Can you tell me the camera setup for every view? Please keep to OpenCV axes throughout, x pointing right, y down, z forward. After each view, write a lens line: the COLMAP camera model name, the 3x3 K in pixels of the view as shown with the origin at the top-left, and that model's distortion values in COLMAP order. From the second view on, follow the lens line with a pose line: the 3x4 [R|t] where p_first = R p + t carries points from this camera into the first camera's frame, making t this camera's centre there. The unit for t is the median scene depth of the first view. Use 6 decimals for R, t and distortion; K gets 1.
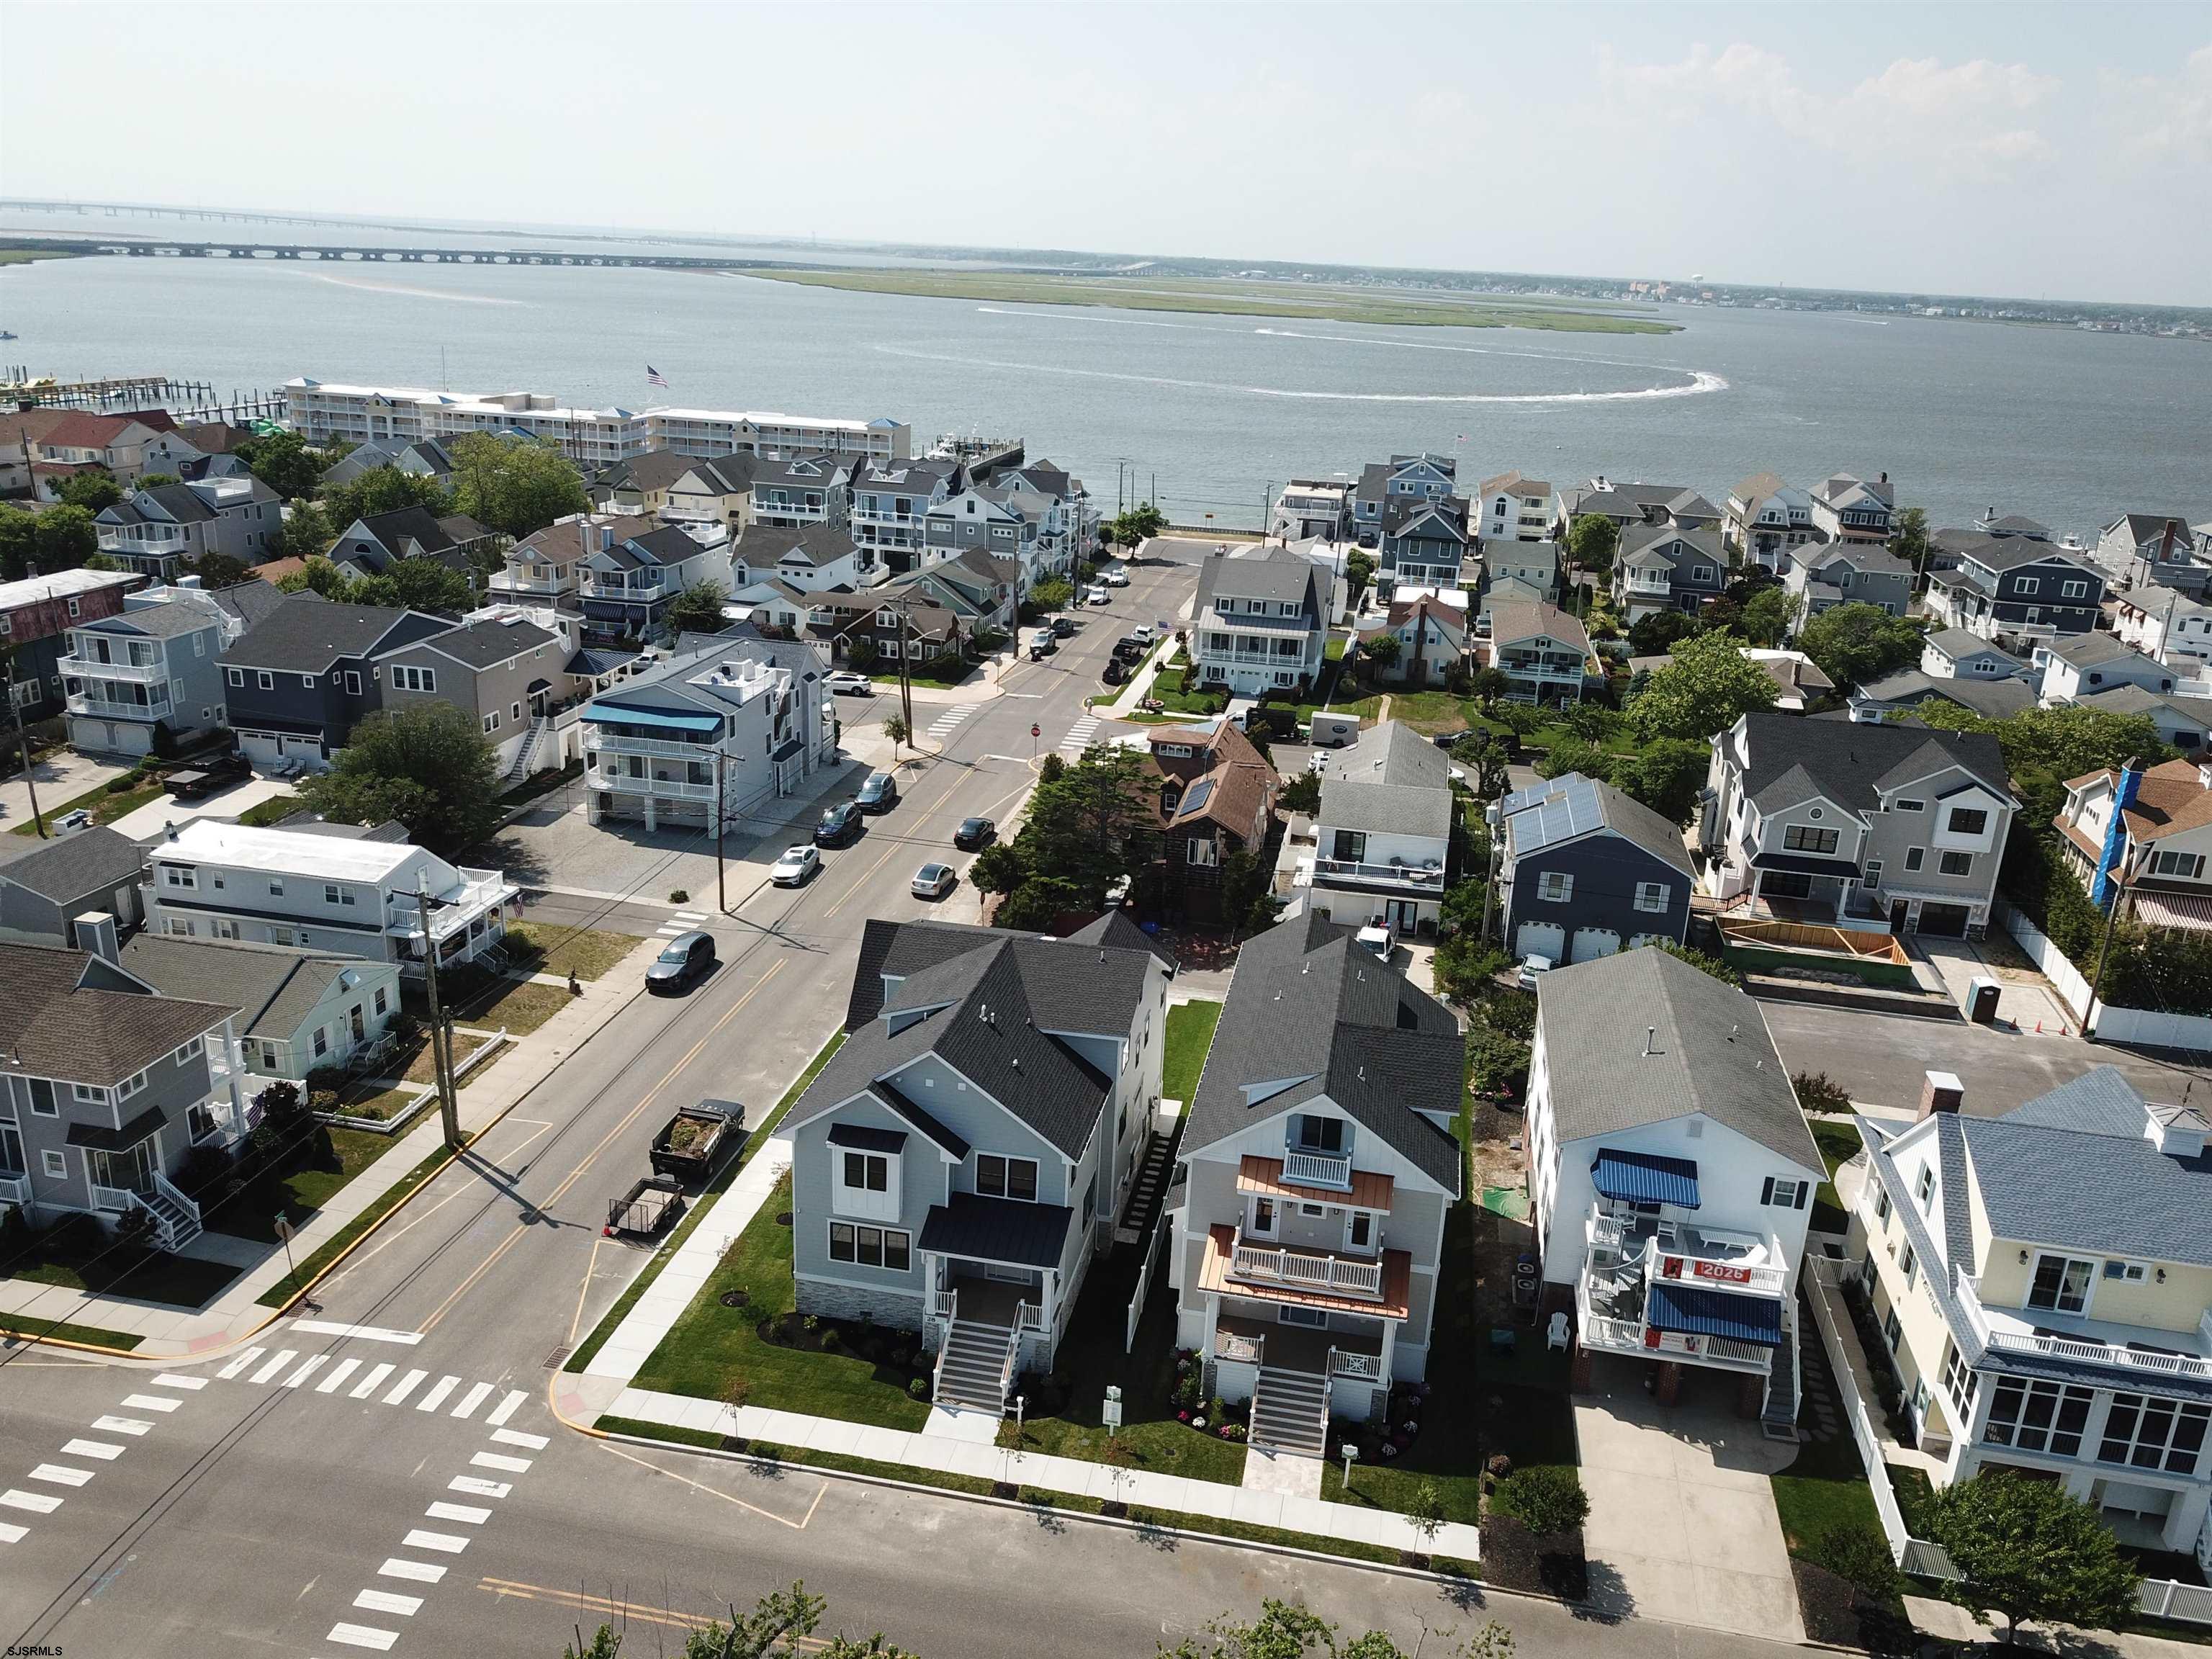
lens RADIAL K [[1663.8, 0, 1106.0], [0, 1663.8, 829.5], [0, 0, 1]] dist [0.000060, -0.000308]
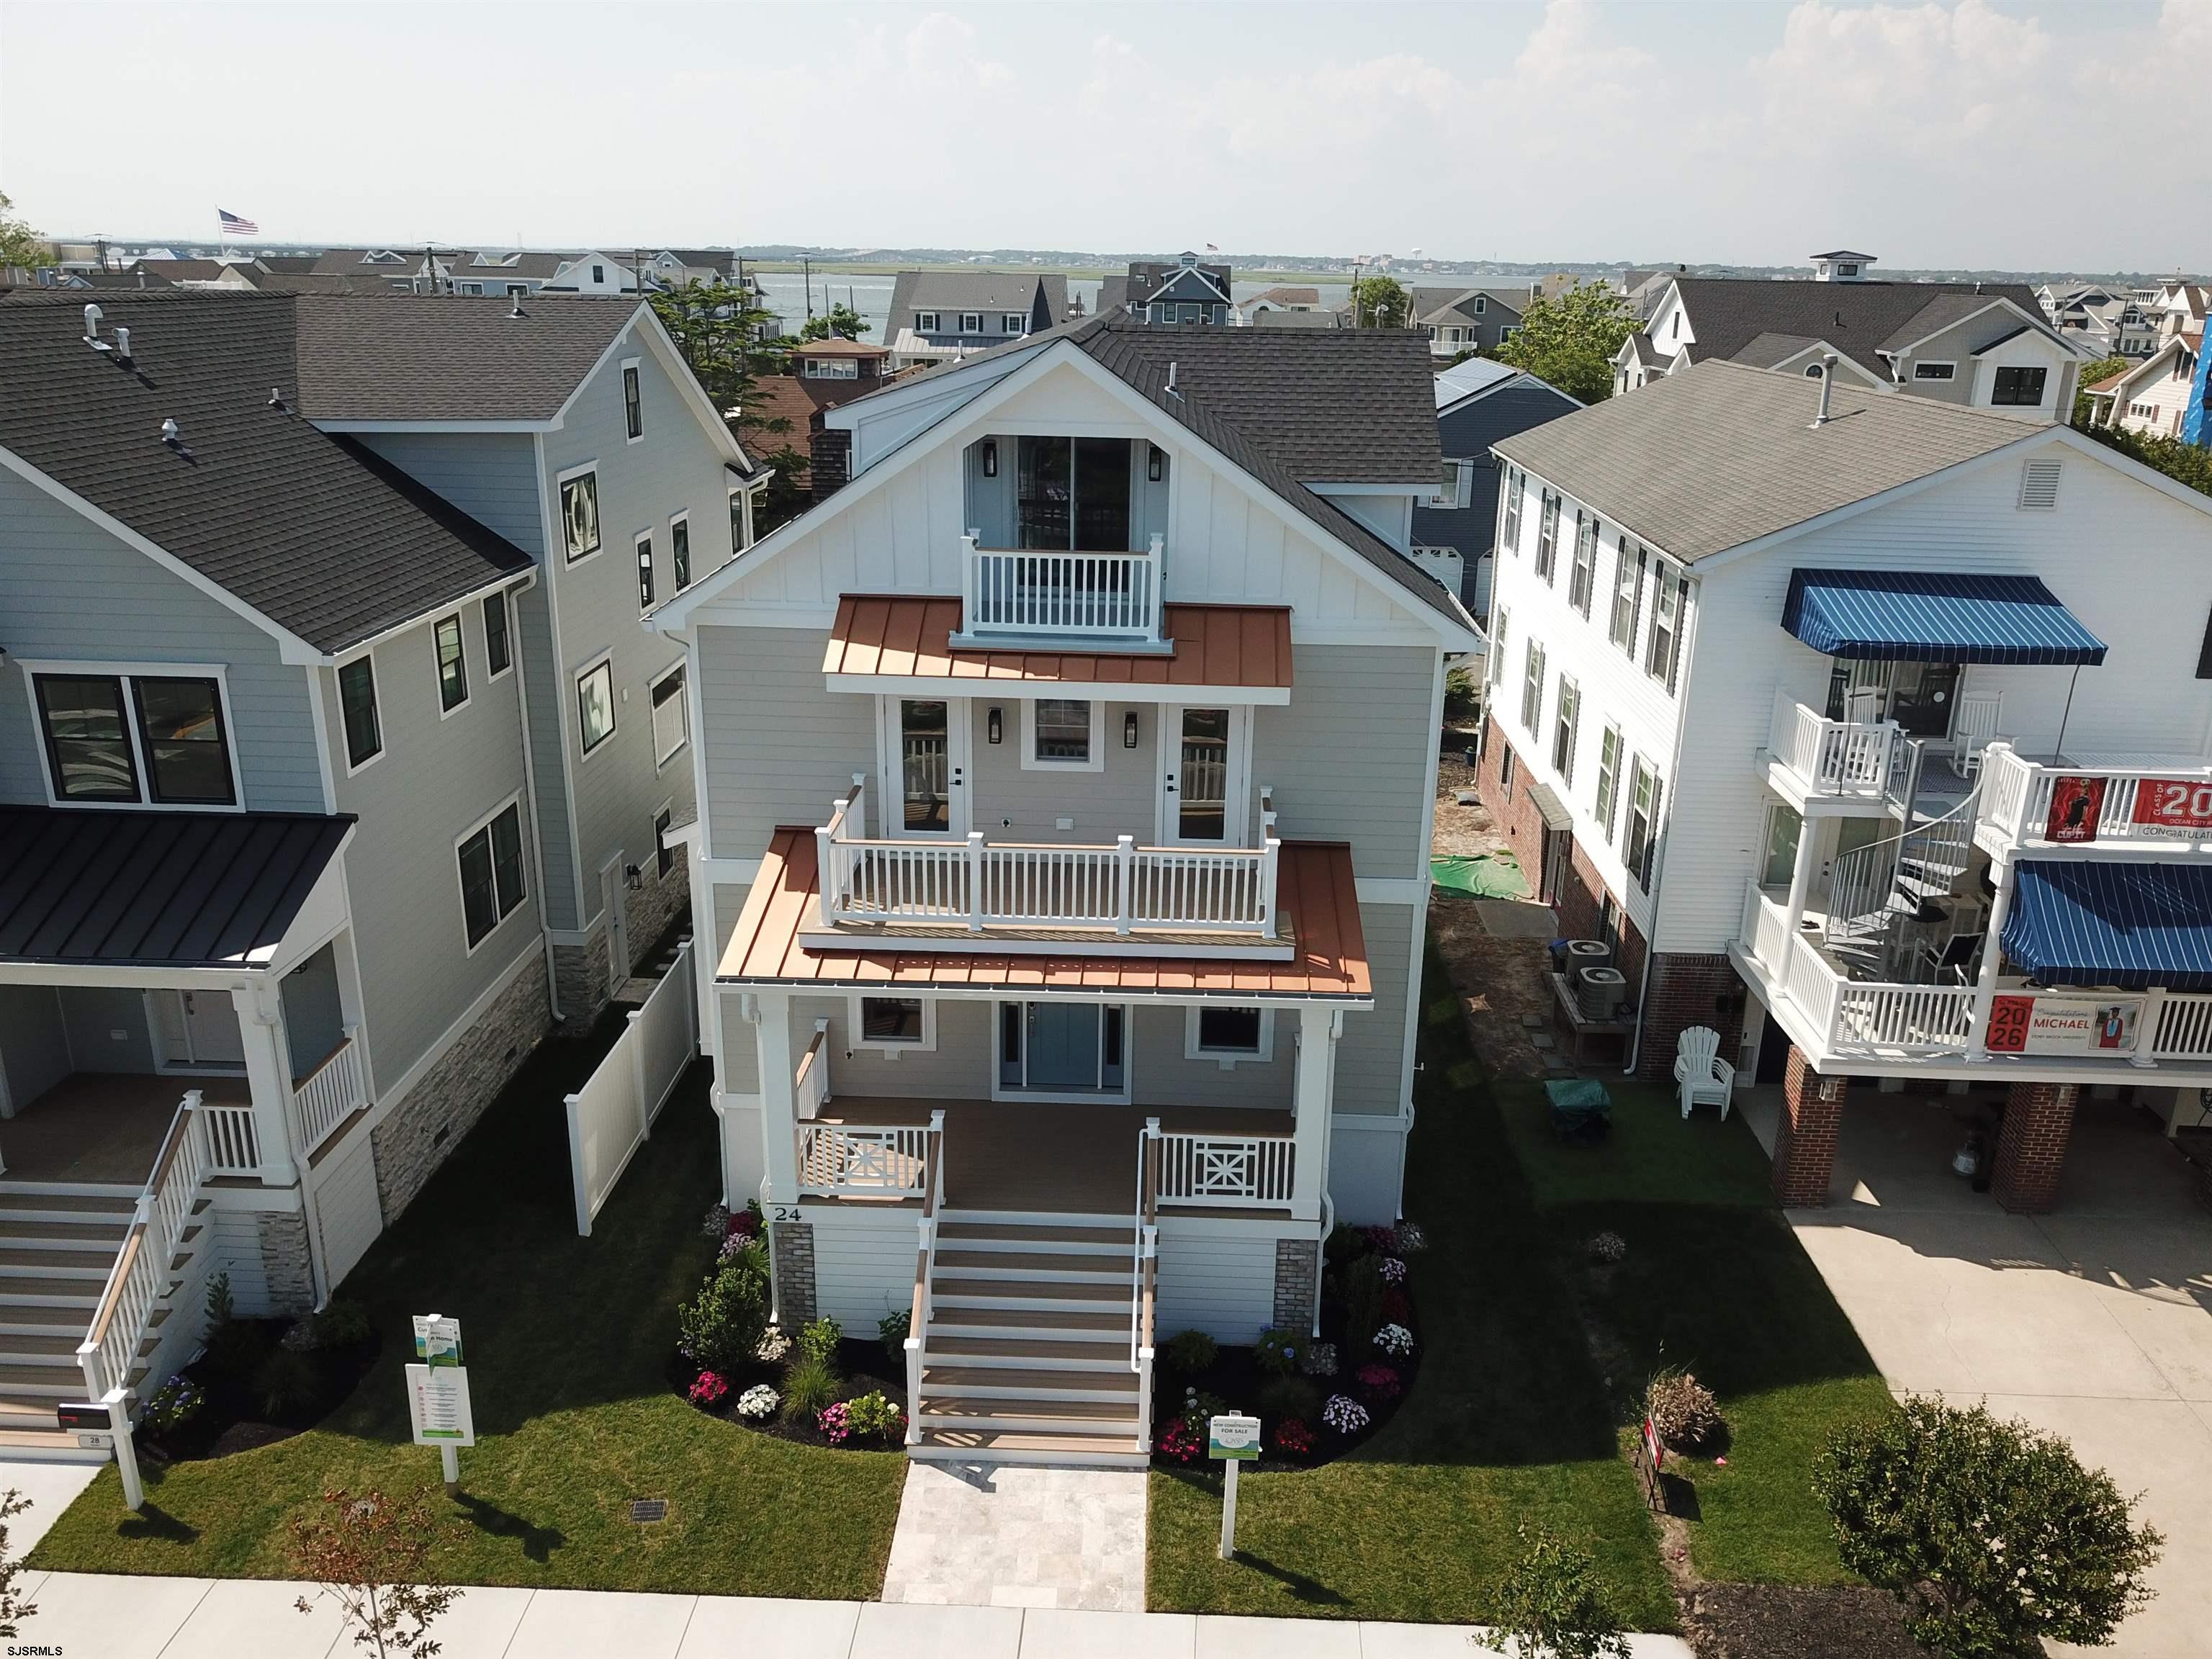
lens RADIAL K [[1663.8, 0, 1106.0], [0, 1663.8, 829.5], [0, 0, 1]] dist [0.000060, -0.000308]
pose [[0.988030, -0.074641, 0.134999, 0.086947], [0.074873, 0.997187, 0.003363, 0.249652], [-0.134871, 0.006785, 0.990840, 0.670892]]
